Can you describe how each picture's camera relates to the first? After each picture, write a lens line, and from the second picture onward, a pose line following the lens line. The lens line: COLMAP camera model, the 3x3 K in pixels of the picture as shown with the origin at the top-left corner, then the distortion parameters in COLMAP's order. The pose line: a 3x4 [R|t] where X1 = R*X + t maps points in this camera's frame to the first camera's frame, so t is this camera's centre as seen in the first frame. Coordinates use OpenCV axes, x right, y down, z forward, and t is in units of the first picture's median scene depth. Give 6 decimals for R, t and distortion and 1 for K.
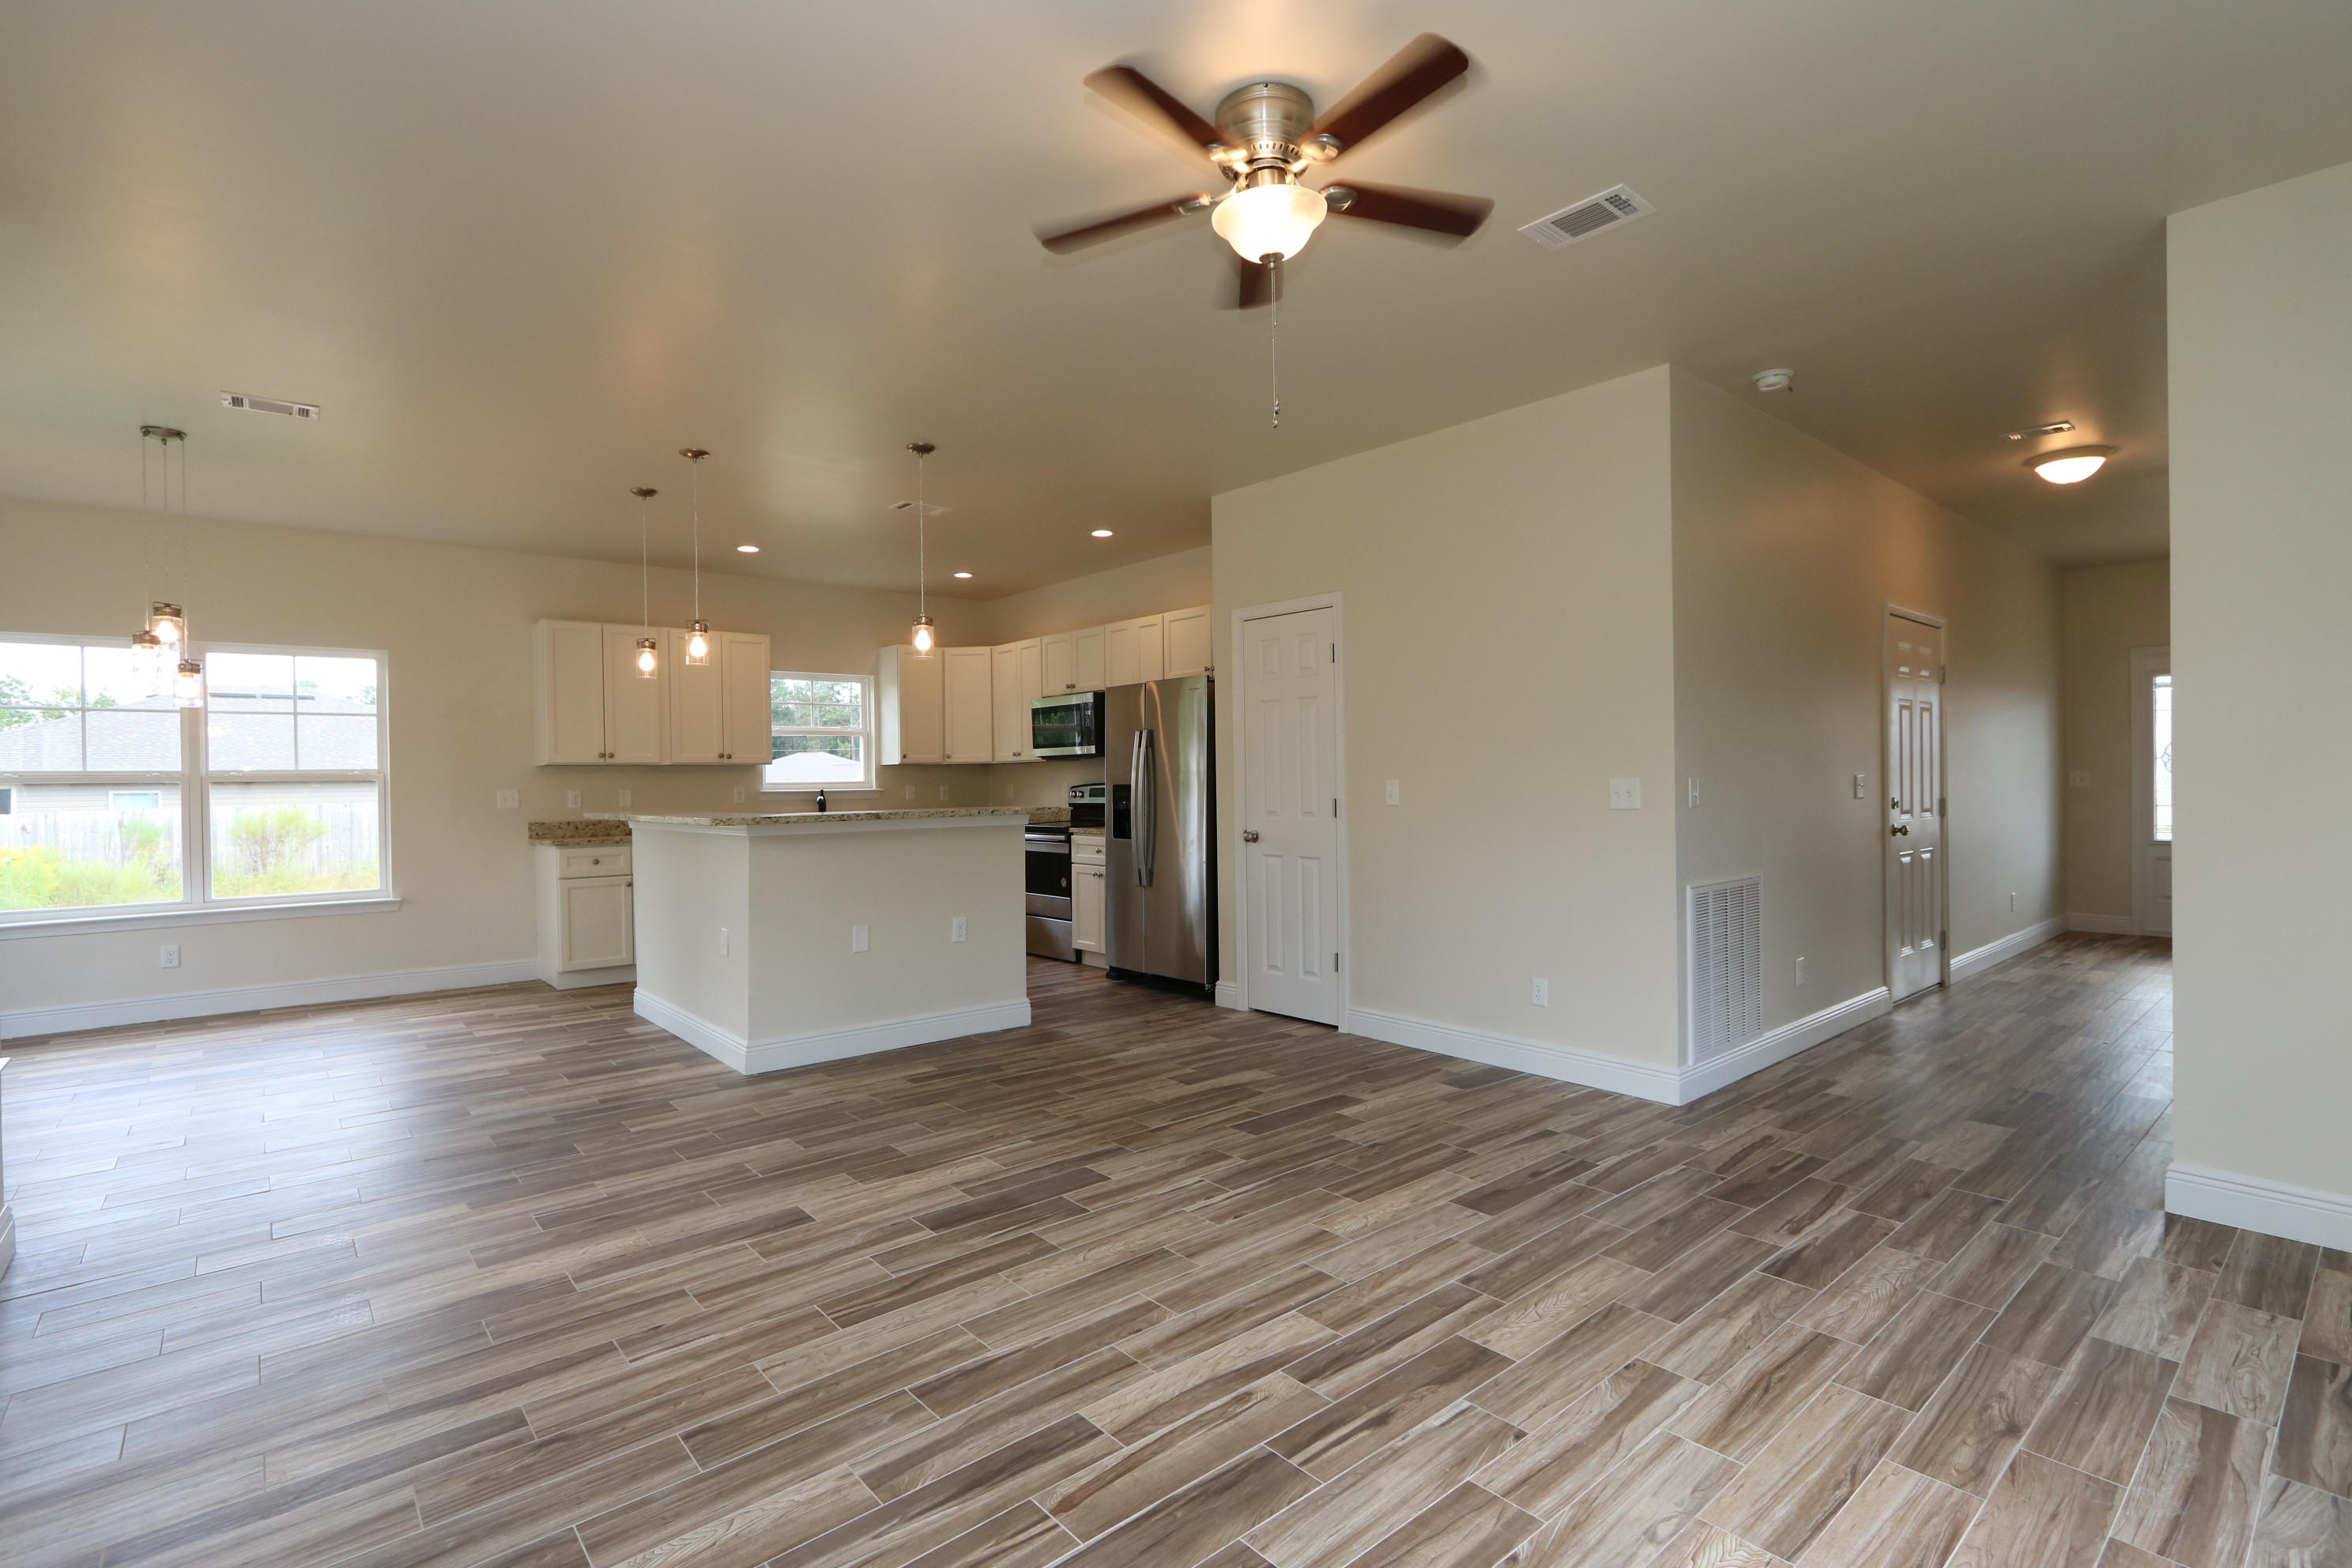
lens RADIAL K [[1091.6, 0, 1159.5], [0, 1091.6, 789.2], [0, 0, 1]] dist [-0.017898, 0.003020]
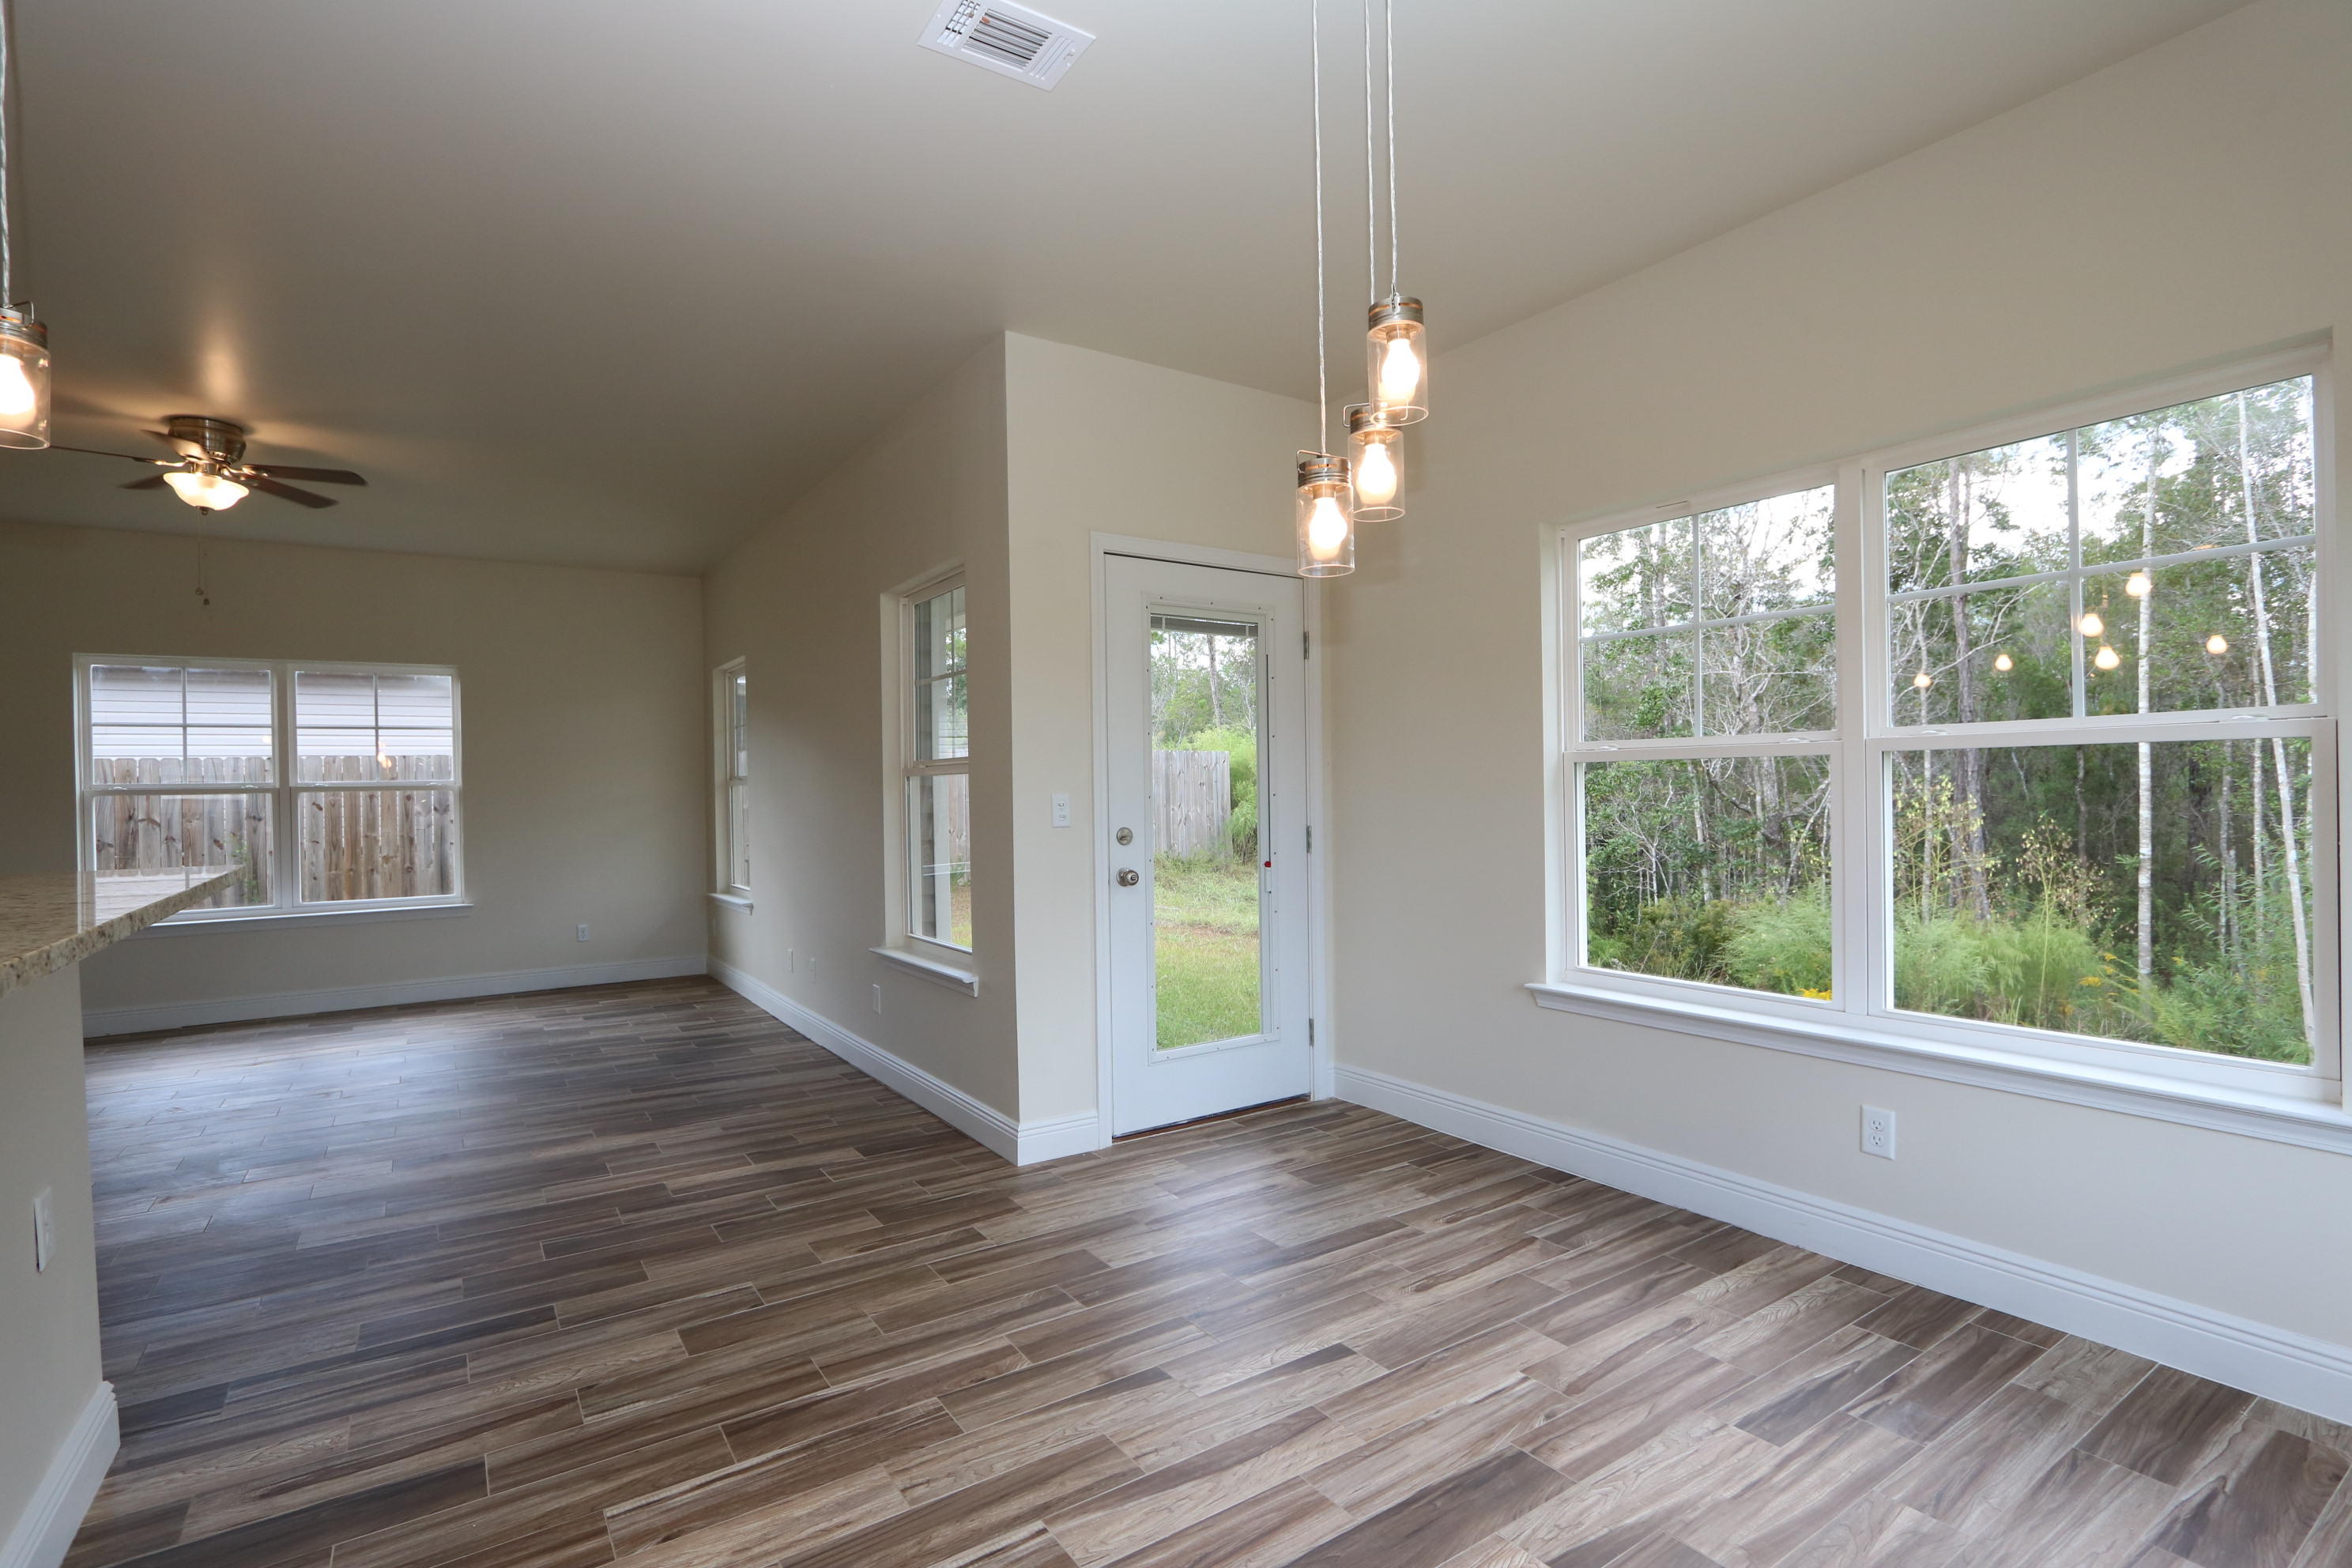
lens RADIAL K [[1093.8, 0, 1151.8], [0, 1093.8, 794.1], [0, 0, 1]] dist [-0.014921, -0.000492]
pose [[-0.992942, 0.029485, 0.114876, -0.770018], [0.031138, 0.999435, 0.012619, -0.001162], [-0.114439, 0.016107, -0.993300, 1.232684]]
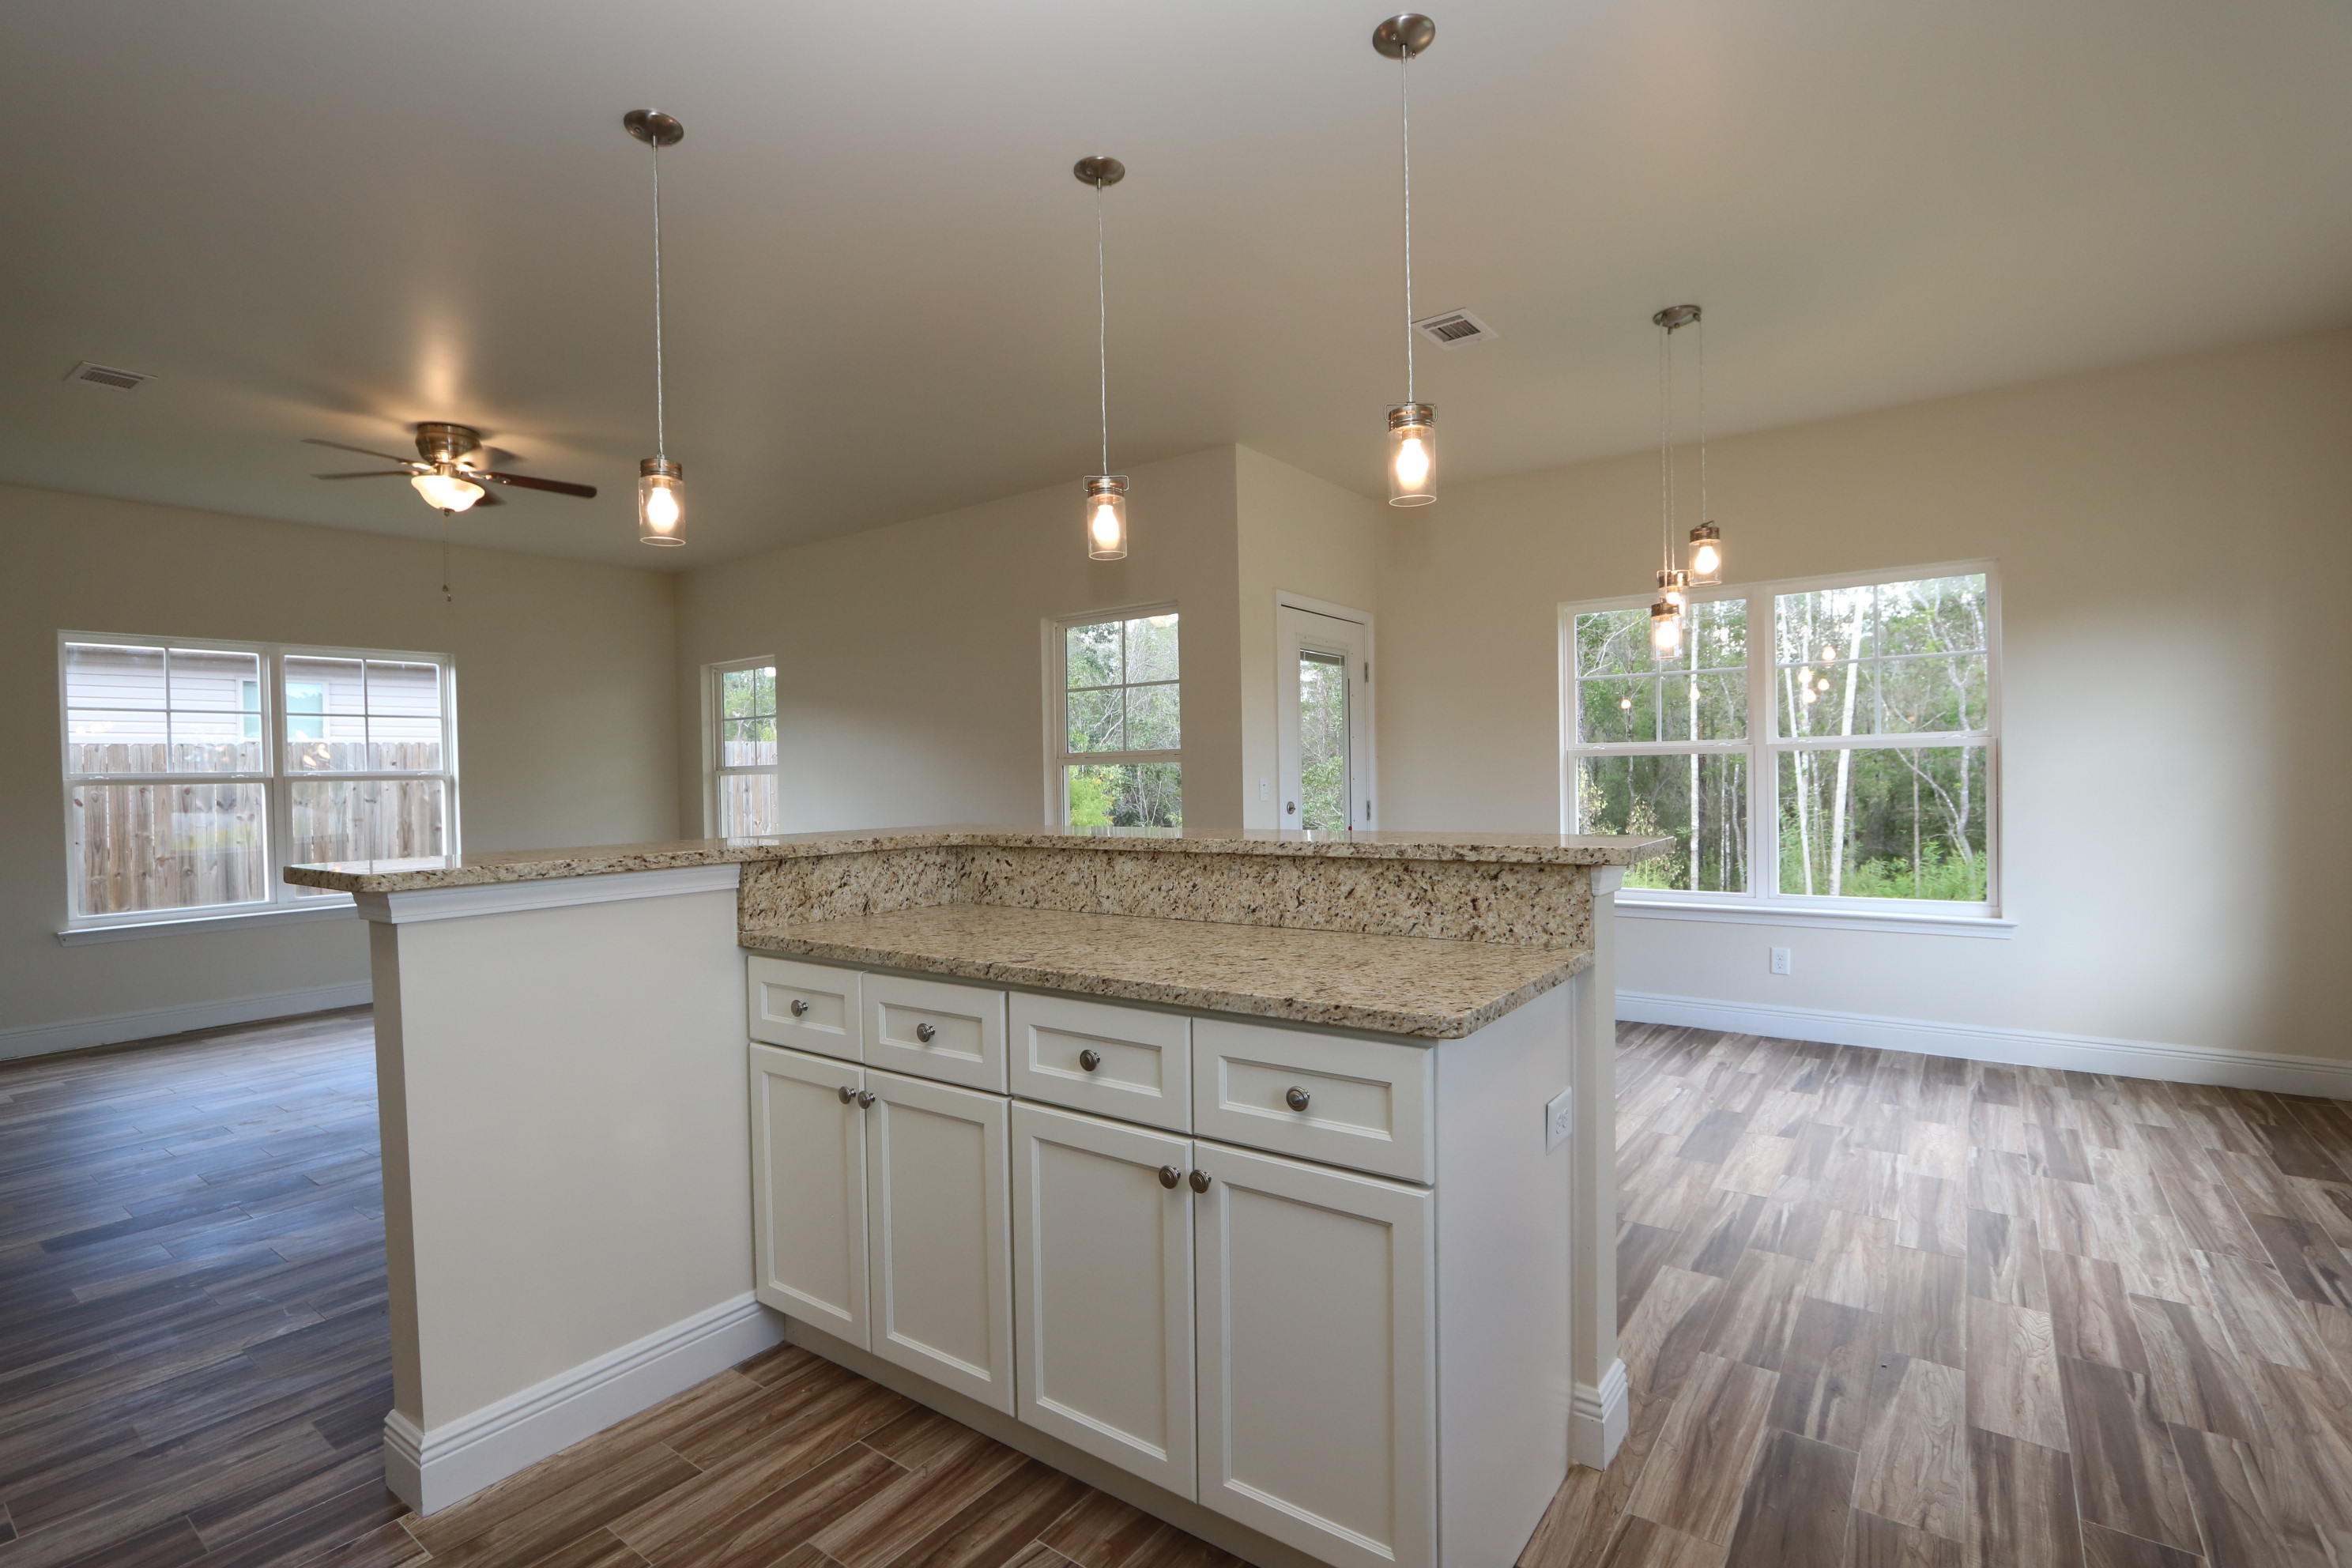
lens RADIAL K [[1091.6, 0, 1159.5], [0, 1091.6, 789.2], [0, 0, 1]] dist [-0.017898, 0.003020]
pose [[-0.974576, 0.034751, -0.221347, -0.310013], [0.030203, 0.999258, 0.023896, -0.010120], [0.222013, 0.016603, -0.974902, 1.482959]]
